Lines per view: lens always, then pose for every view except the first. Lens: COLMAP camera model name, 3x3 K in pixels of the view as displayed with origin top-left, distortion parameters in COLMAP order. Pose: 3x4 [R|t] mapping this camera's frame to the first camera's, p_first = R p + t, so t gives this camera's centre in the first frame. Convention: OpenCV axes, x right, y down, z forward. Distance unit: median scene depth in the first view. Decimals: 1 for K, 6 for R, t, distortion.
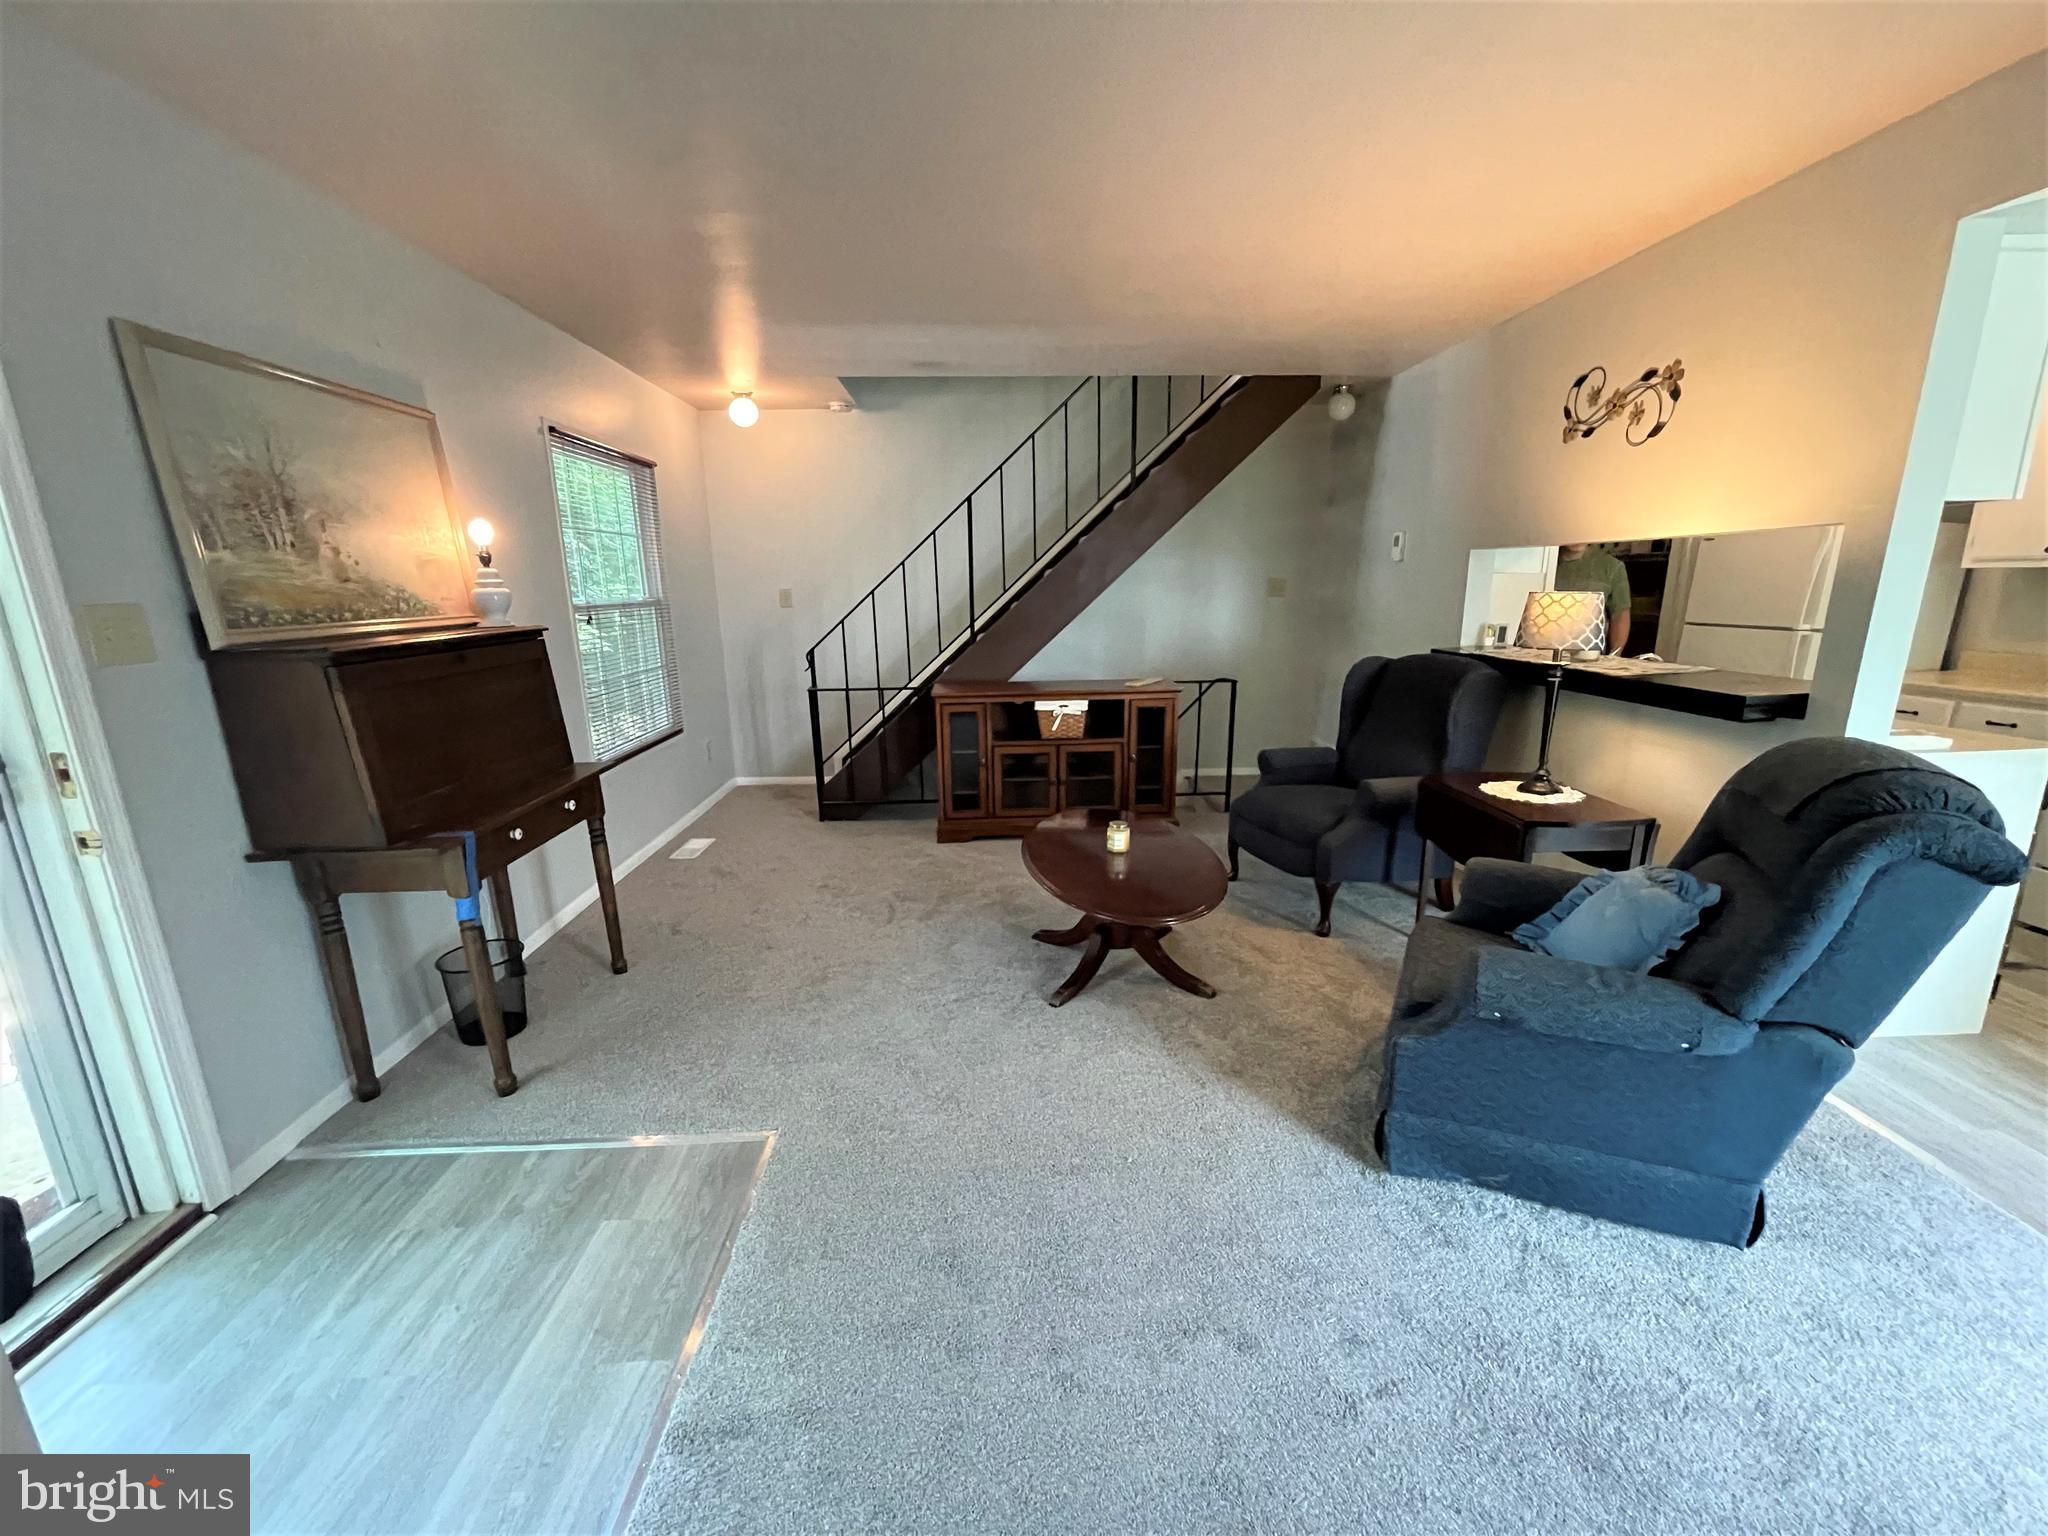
lens RADIAL K [[825.8, 0, 1018.7], [0, 825.8, 777.0], [0, 0, 1]] dist [0.000670, -0.000234]
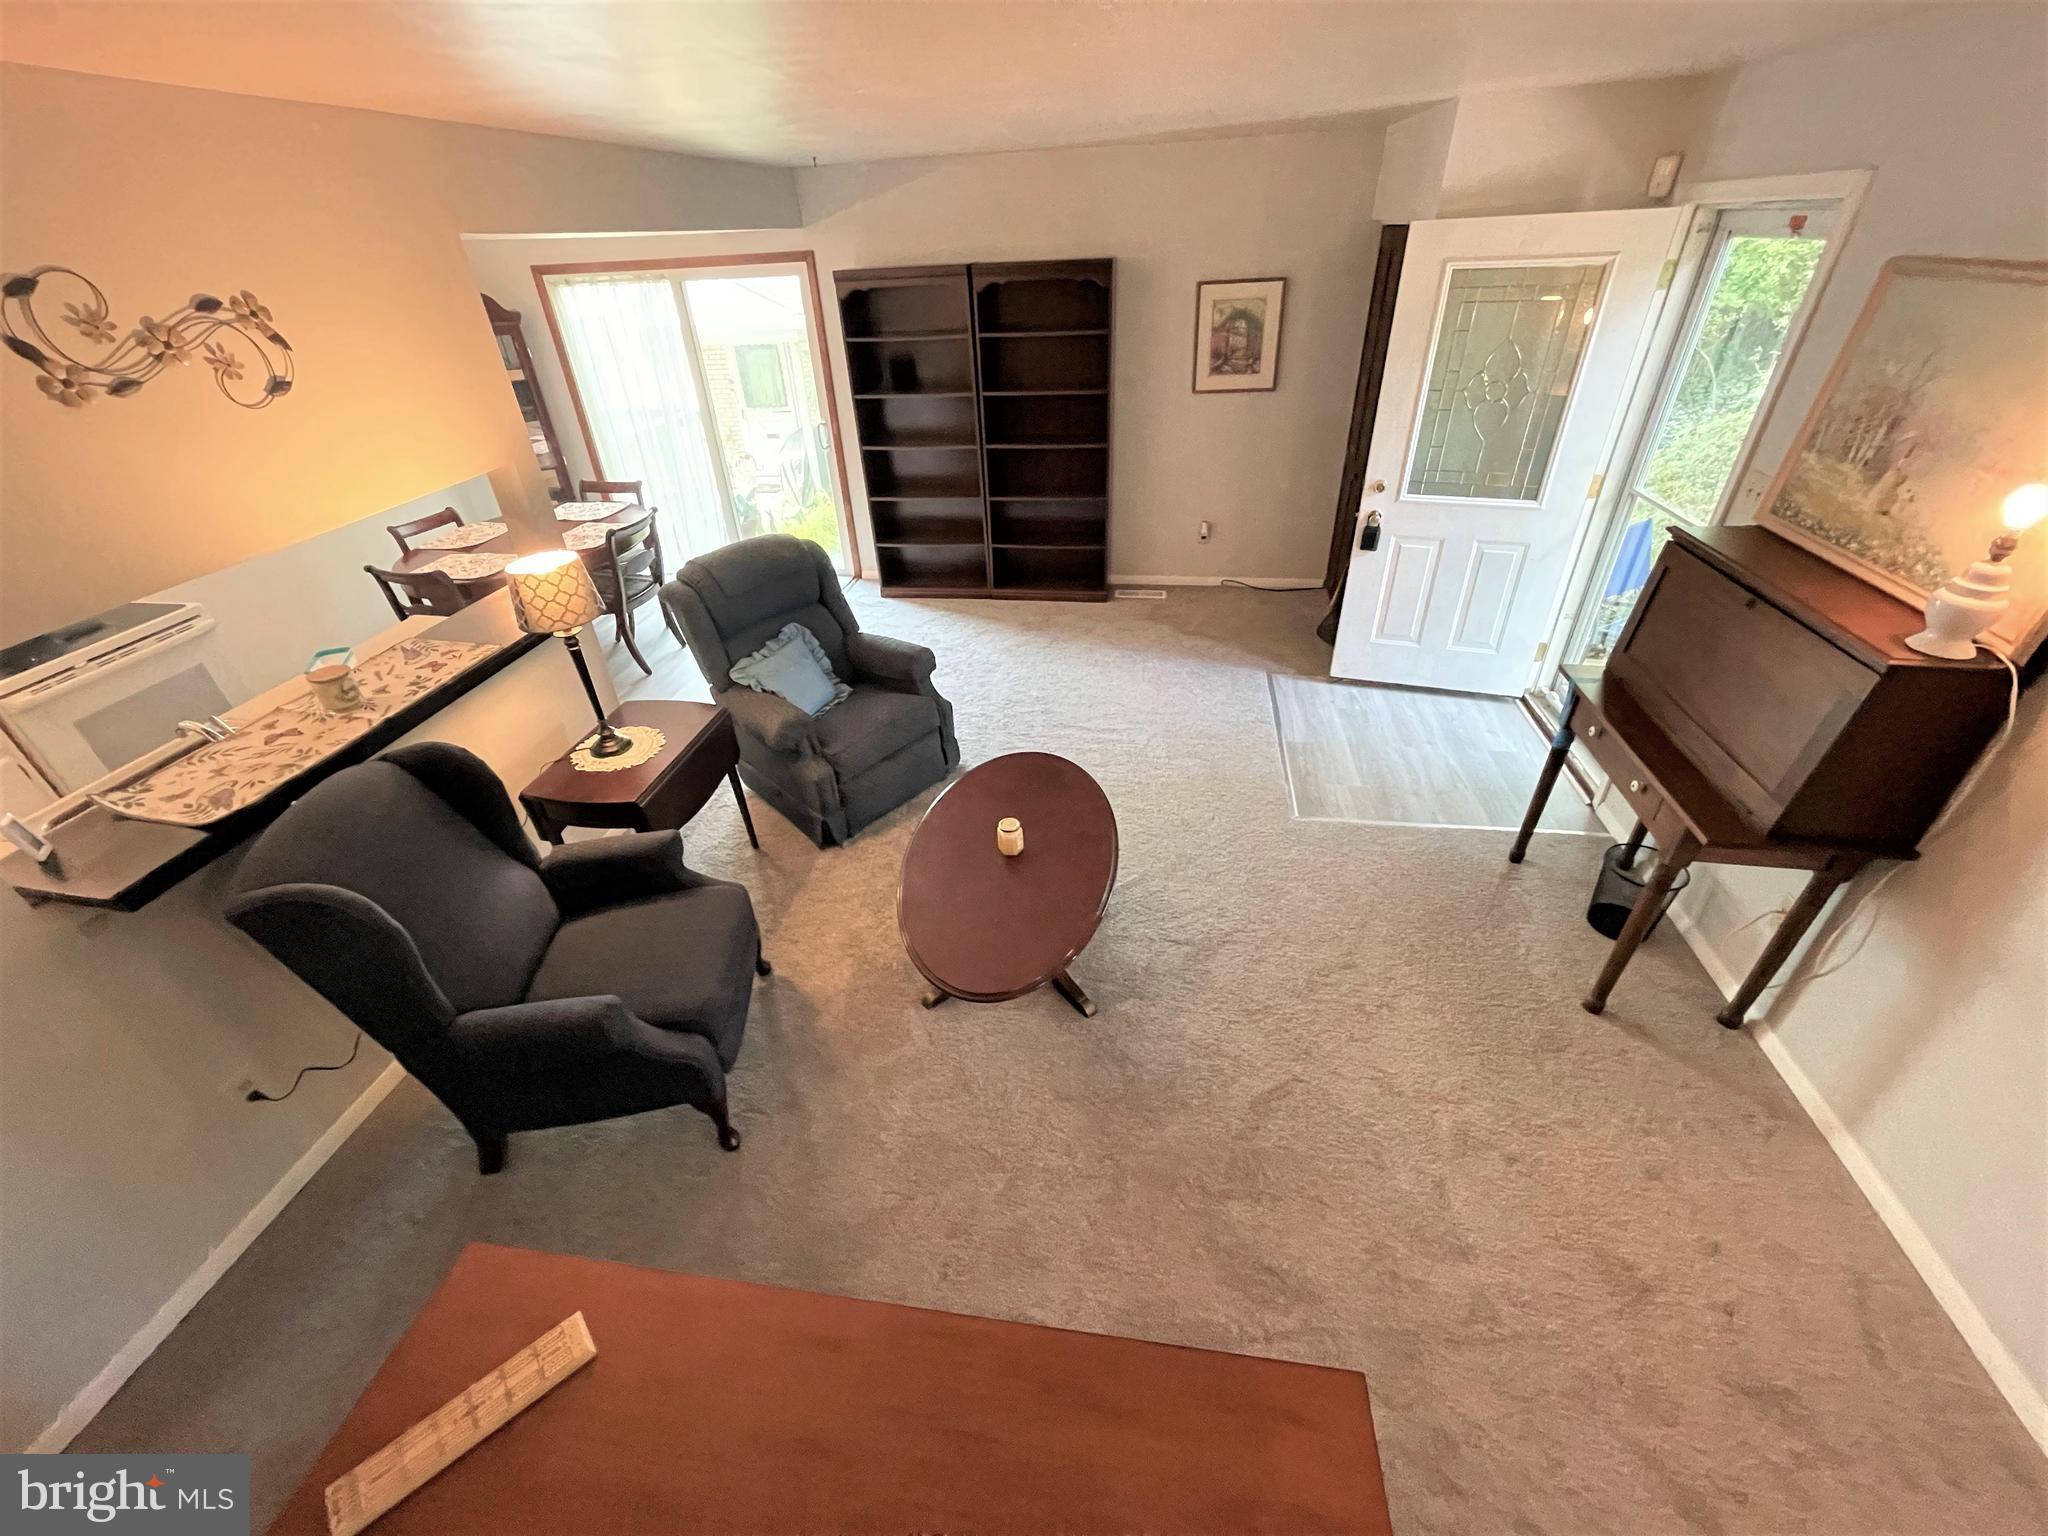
lens RADIAL K [[821.3, 0, 1018.4], [0, 821.3, 772.7], [0, 0, 1]] dist [-0.001773, -0.000622]
pose [[-0.978824, -0.062800, 0.194831, -0.056636], [0.099442, 0.686046, 0.720730, -0.621296], [-0.178925, 0.724843, -0.665274, 1.560306]]
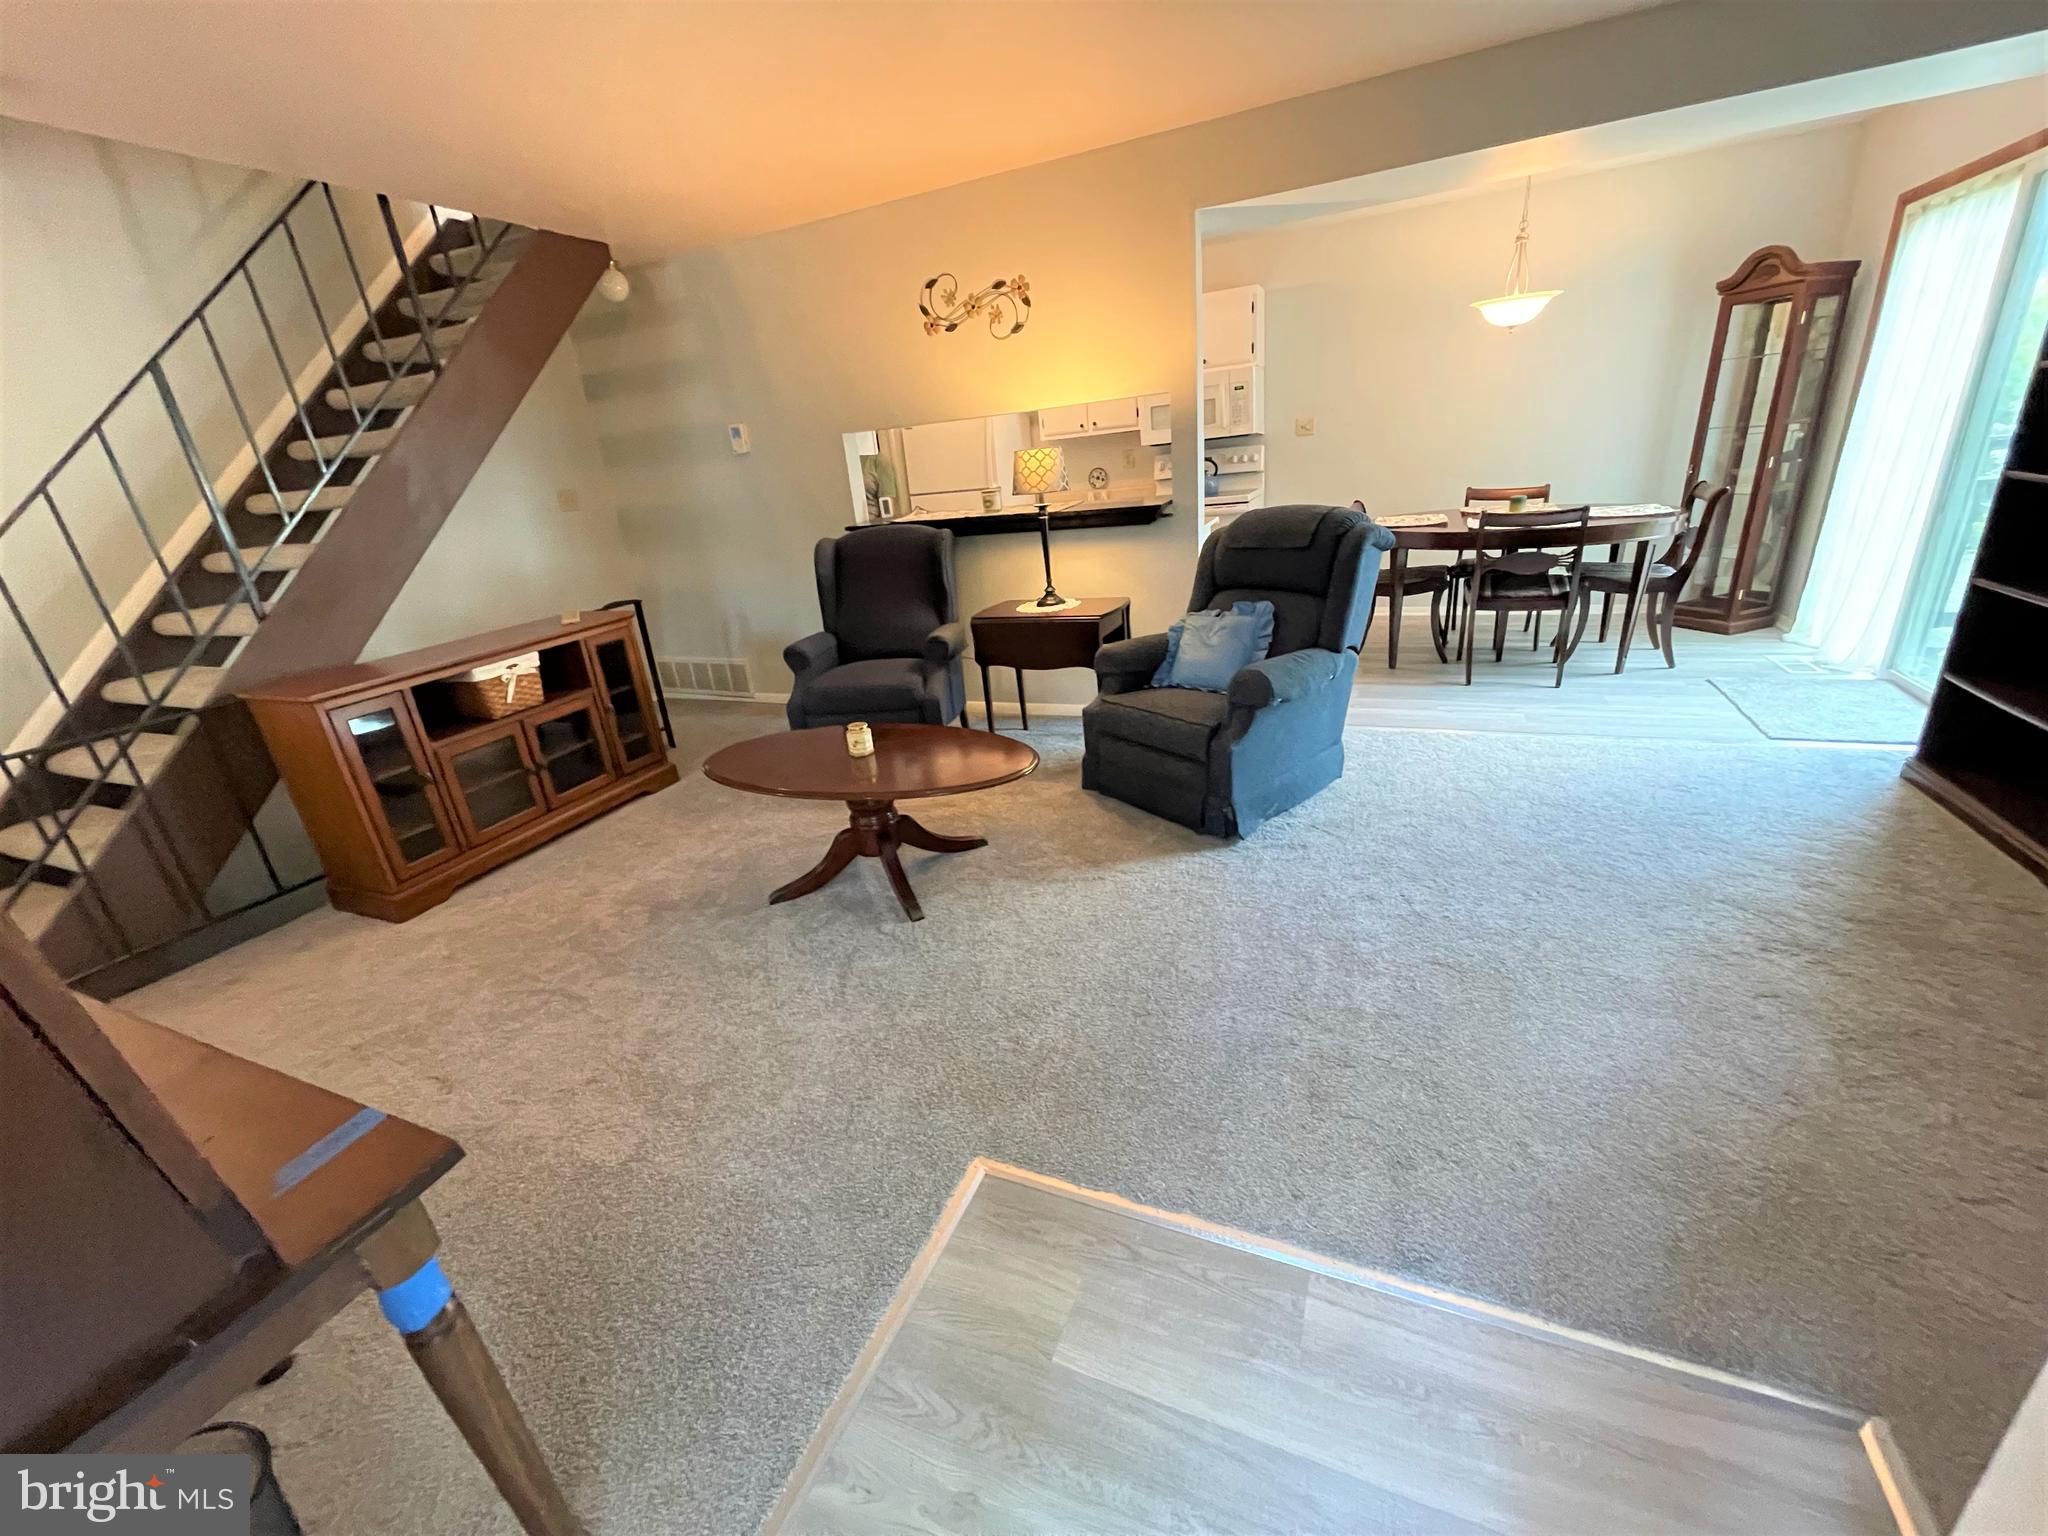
lens RADIAL K [[835.5, 0, 1024.0], [0, 835.5, 768.0], [0, 0, 1]] dist [0.000081, 0.000221]
pose [[0.431097, -0.347791, 0.832585, -0.598452], [0.294605, 0.926414, 0.234445, -0.063535], [-0.852856, 0.144216, 0.501835, 0.384080]]
